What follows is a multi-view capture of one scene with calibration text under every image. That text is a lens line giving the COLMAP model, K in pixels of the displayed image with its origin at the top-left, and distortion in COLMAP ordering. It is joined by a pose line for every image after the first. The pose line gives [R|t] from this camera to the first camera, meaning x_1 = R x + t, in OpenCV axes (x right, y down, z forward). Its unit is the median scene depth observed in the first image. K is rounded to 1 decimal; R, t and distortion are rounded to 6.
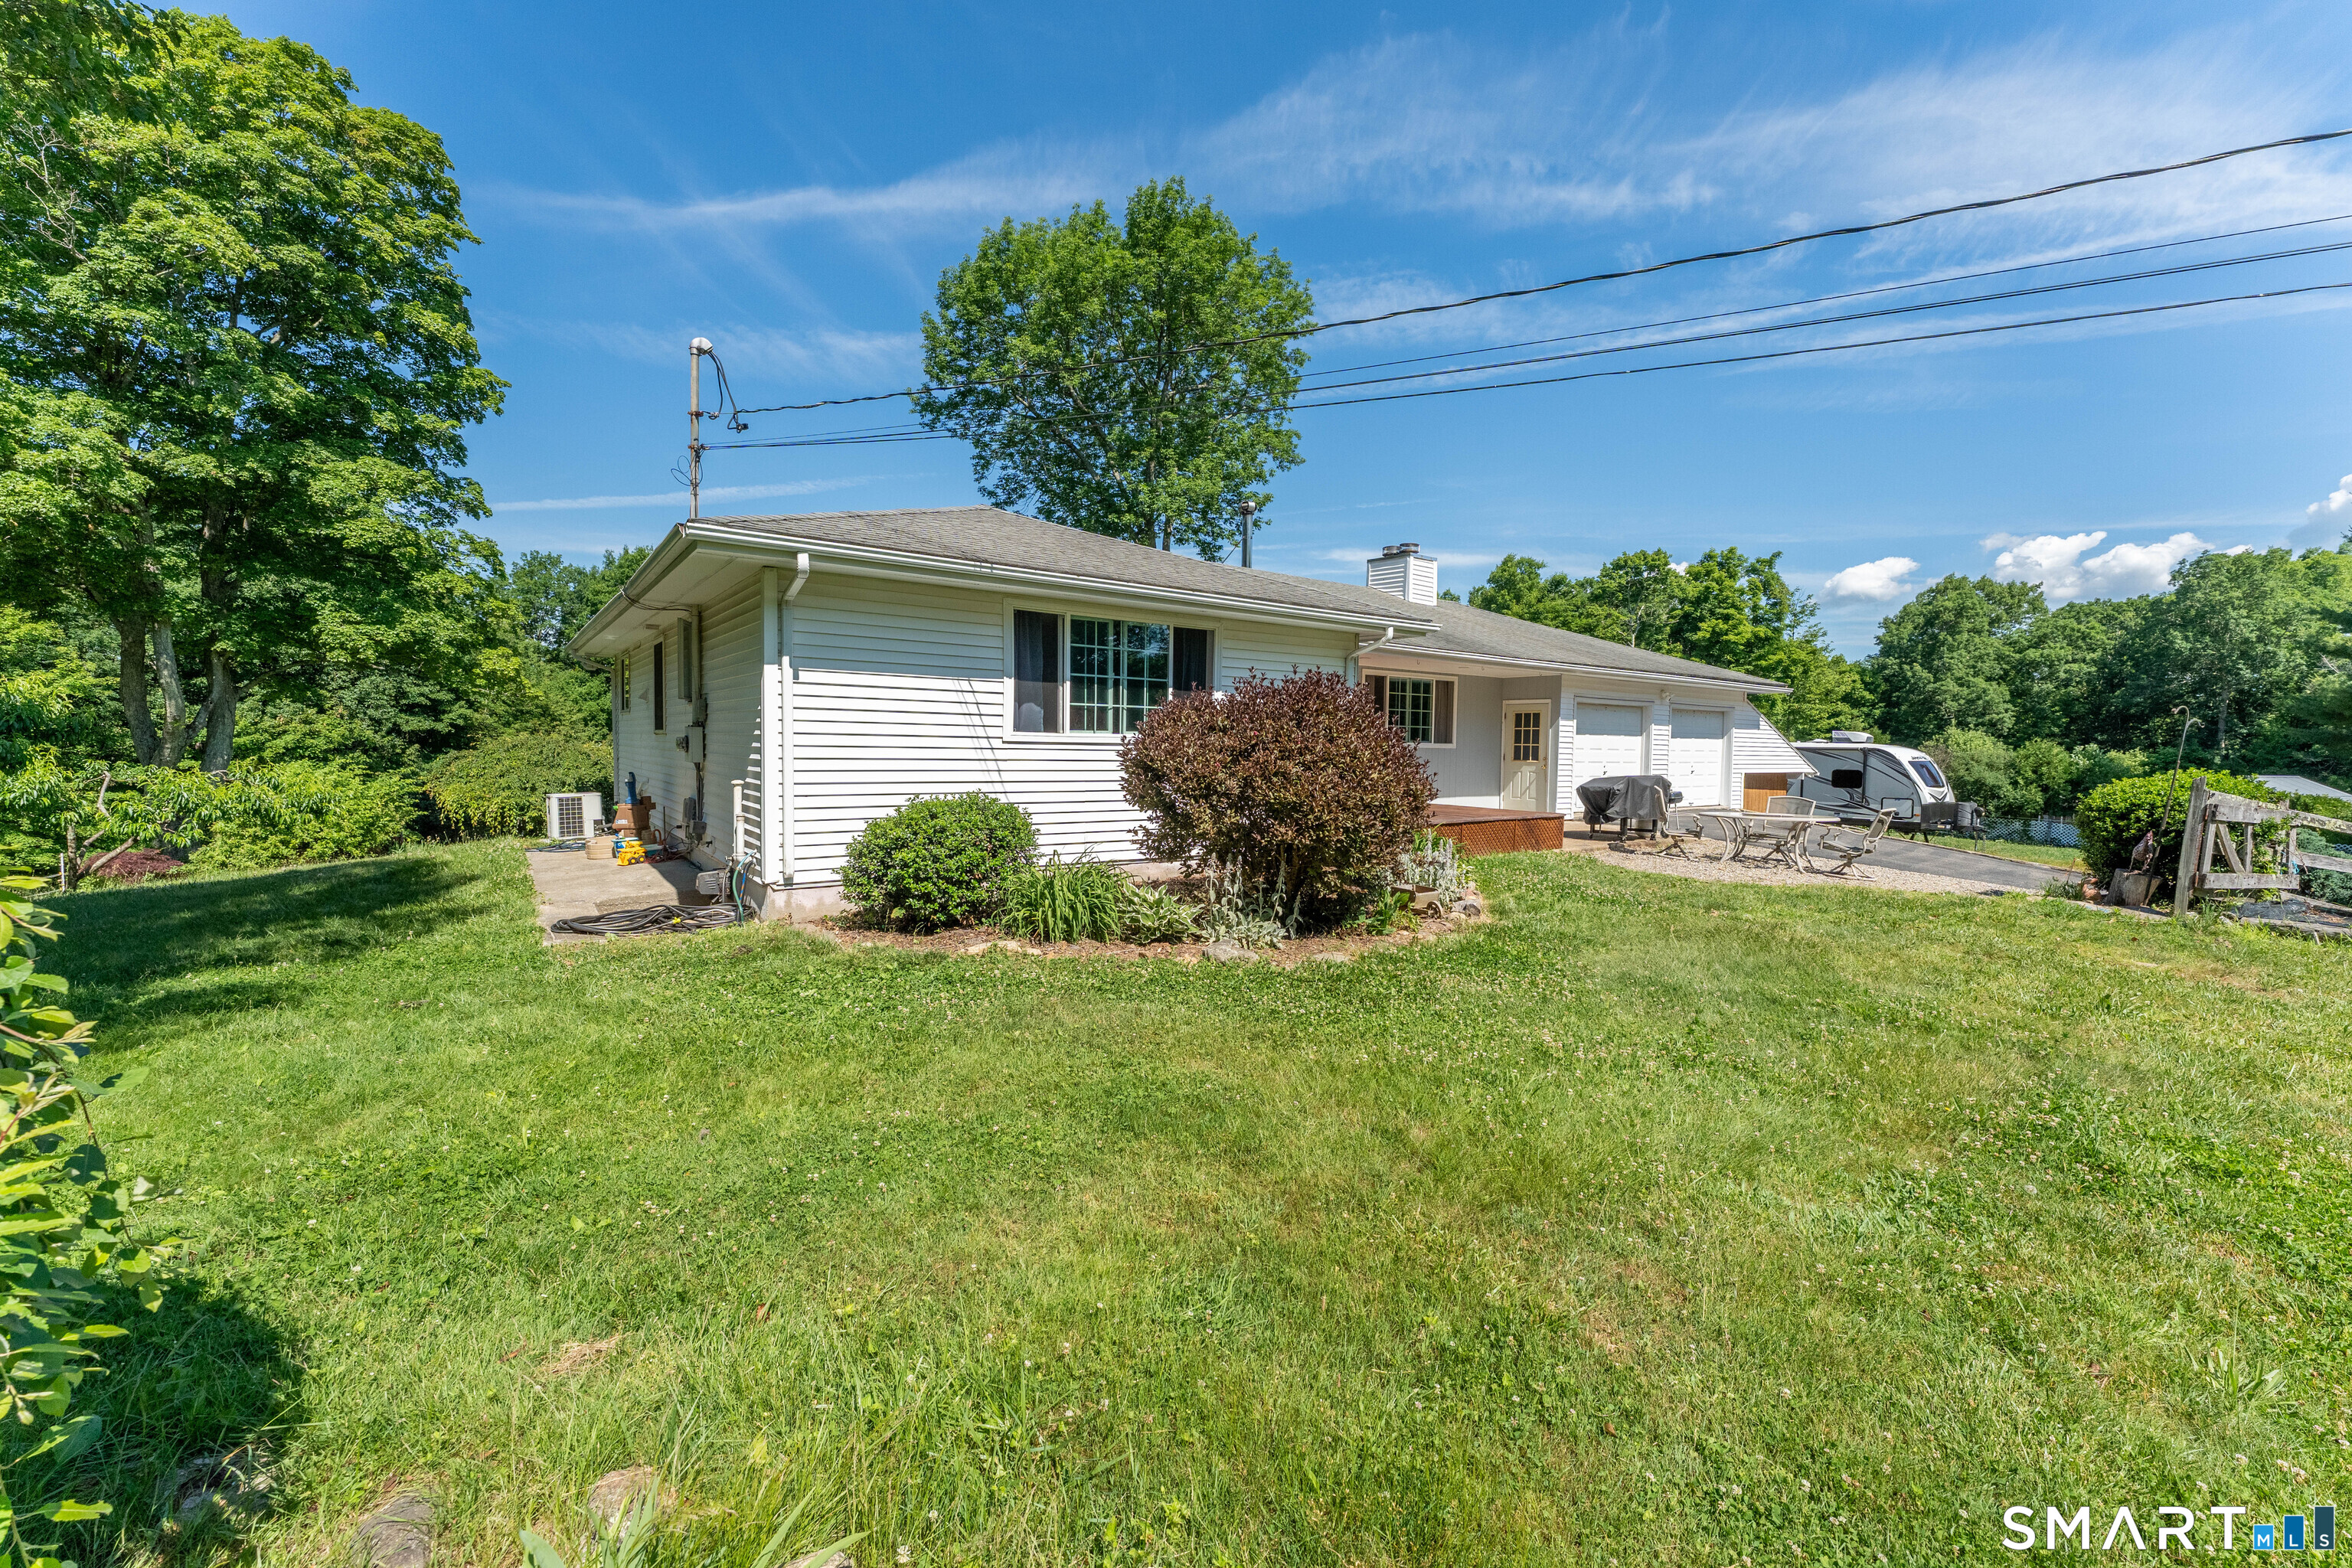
lens RADIAL K [[952.3, 0, 1178.0], [0, 952.3, 785.2], [0, 0, 1]] dist [0.000319, -0.000085]
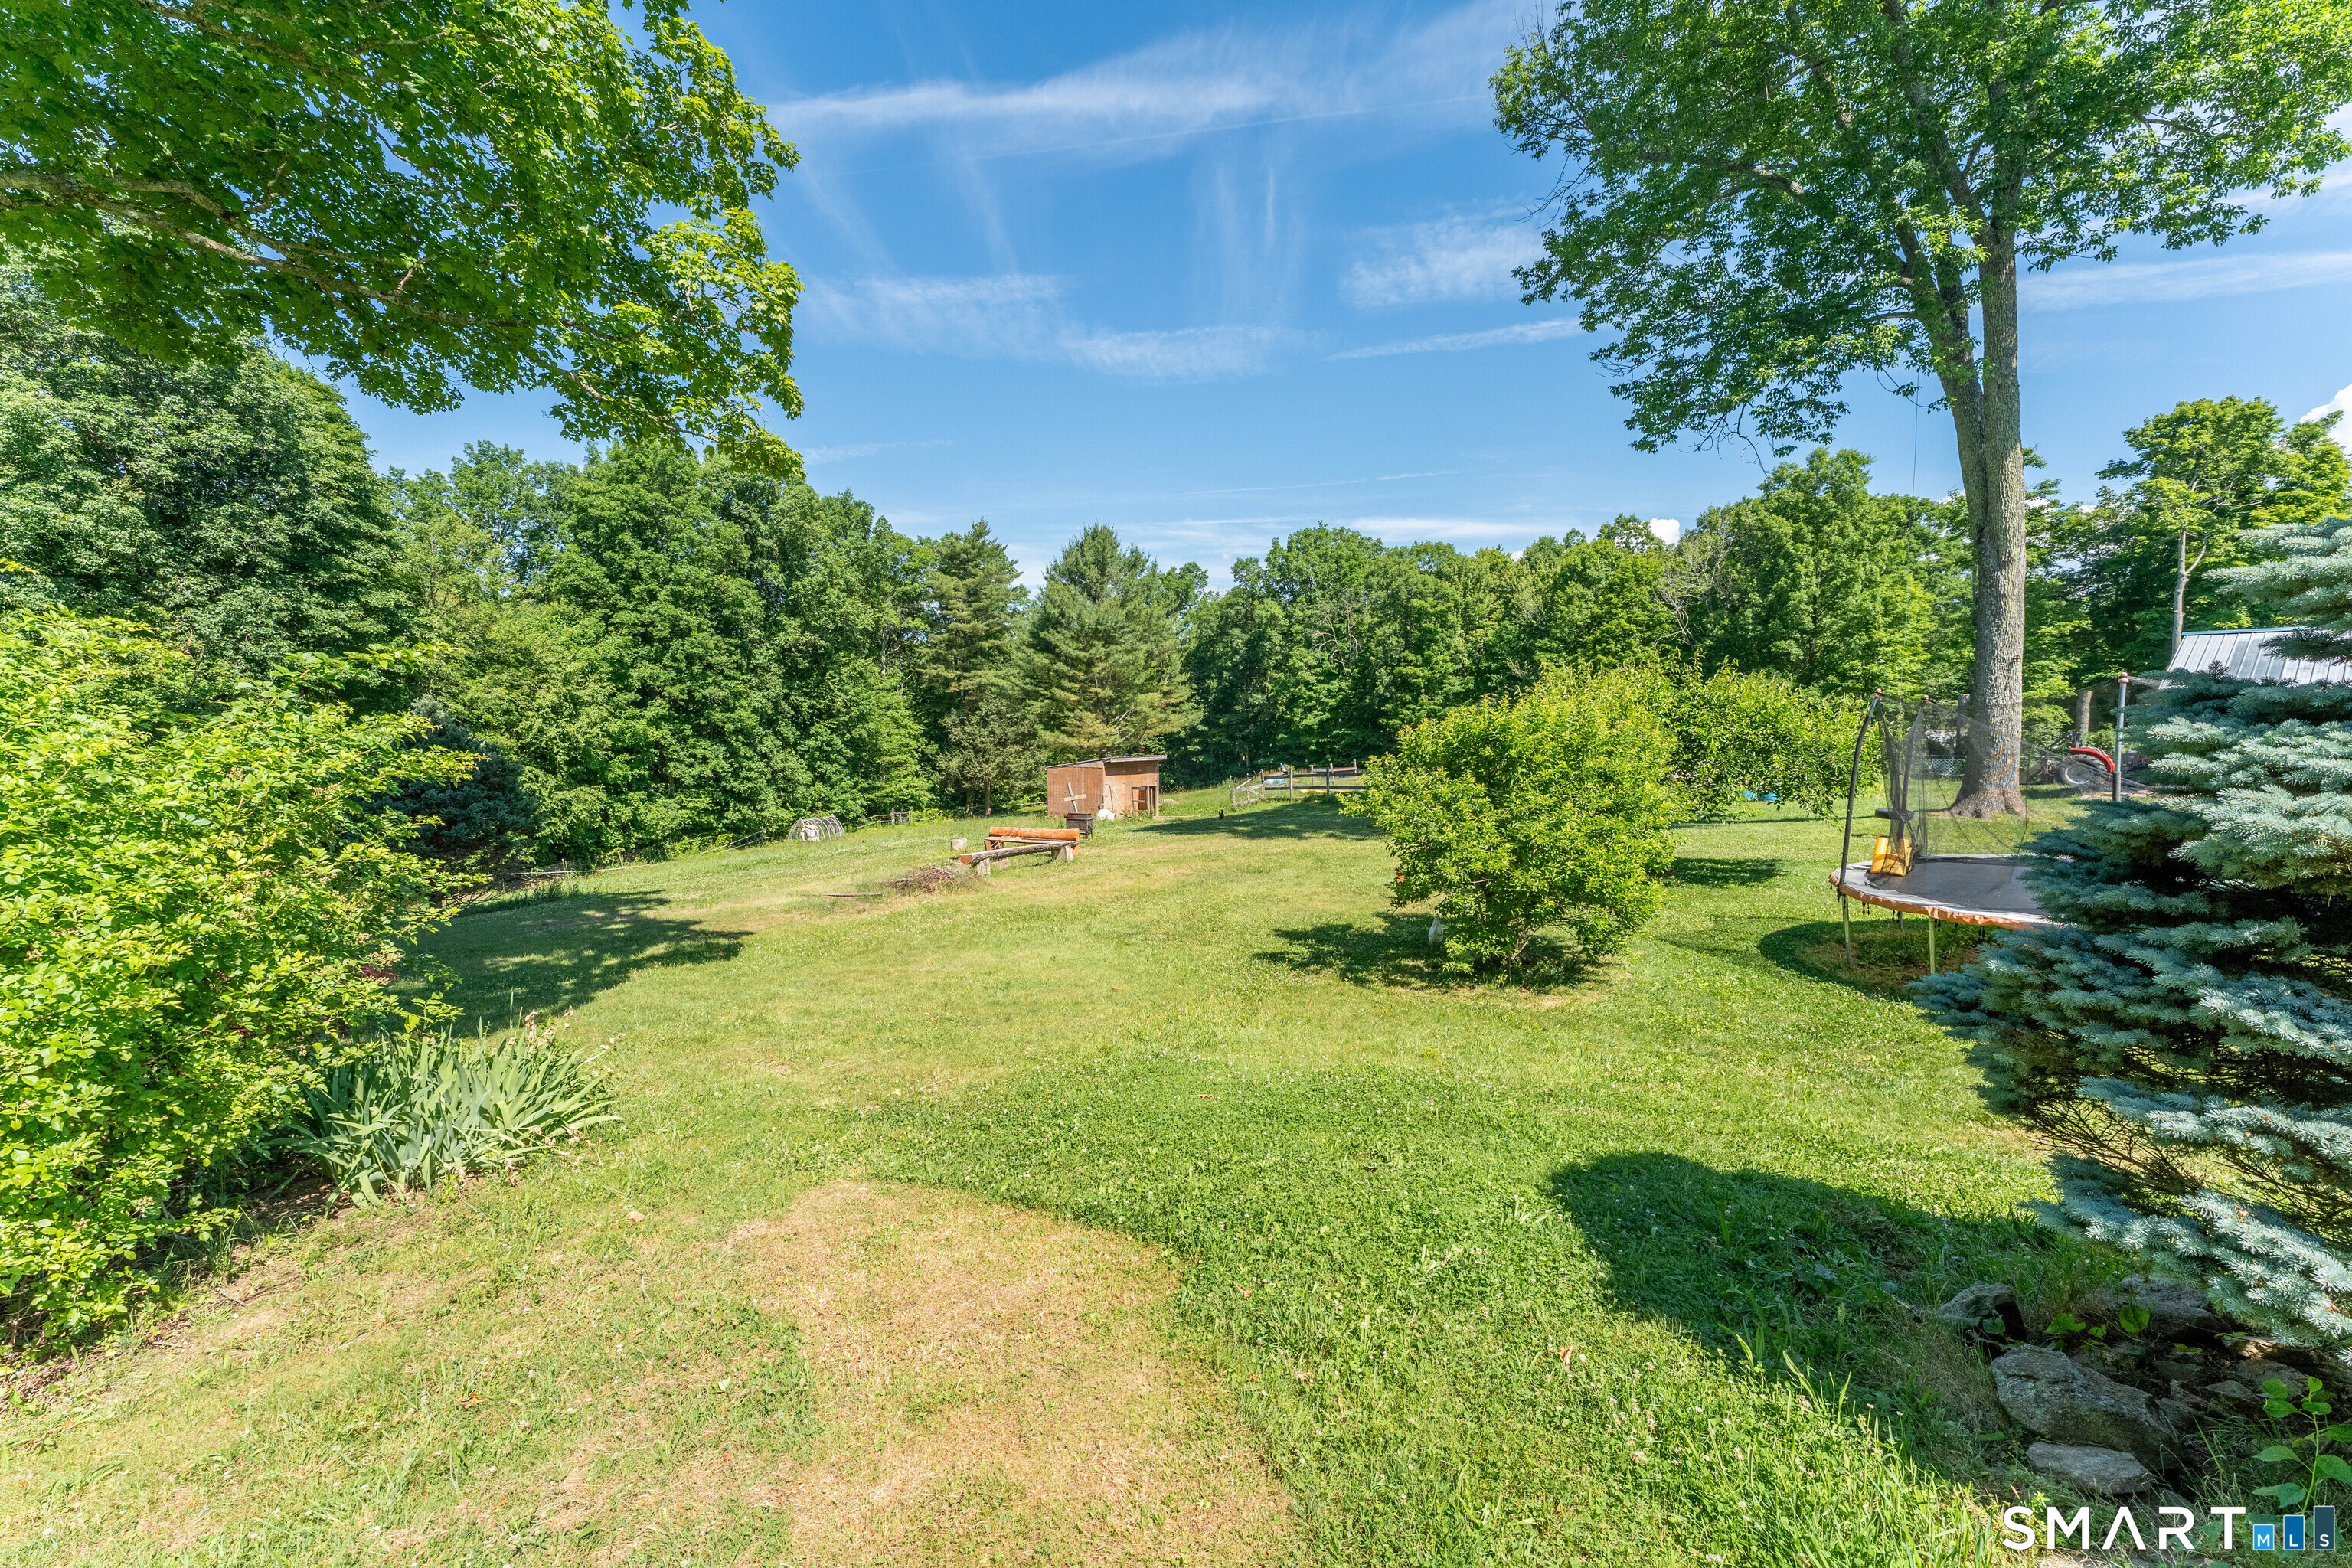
lens RADIAL K [[952.3, 0, 1170.2], [0, 952.3, 785.7], [0, 0, 1]] dist [0.000319, -0.000085]
pose [[0.998052, -0.016796, 0.060082, -0.295850], [0.015365, 0.999589, 0.024208, 0.002828], [-0.060463, -0.023238, 0.997900, 0.353465]]
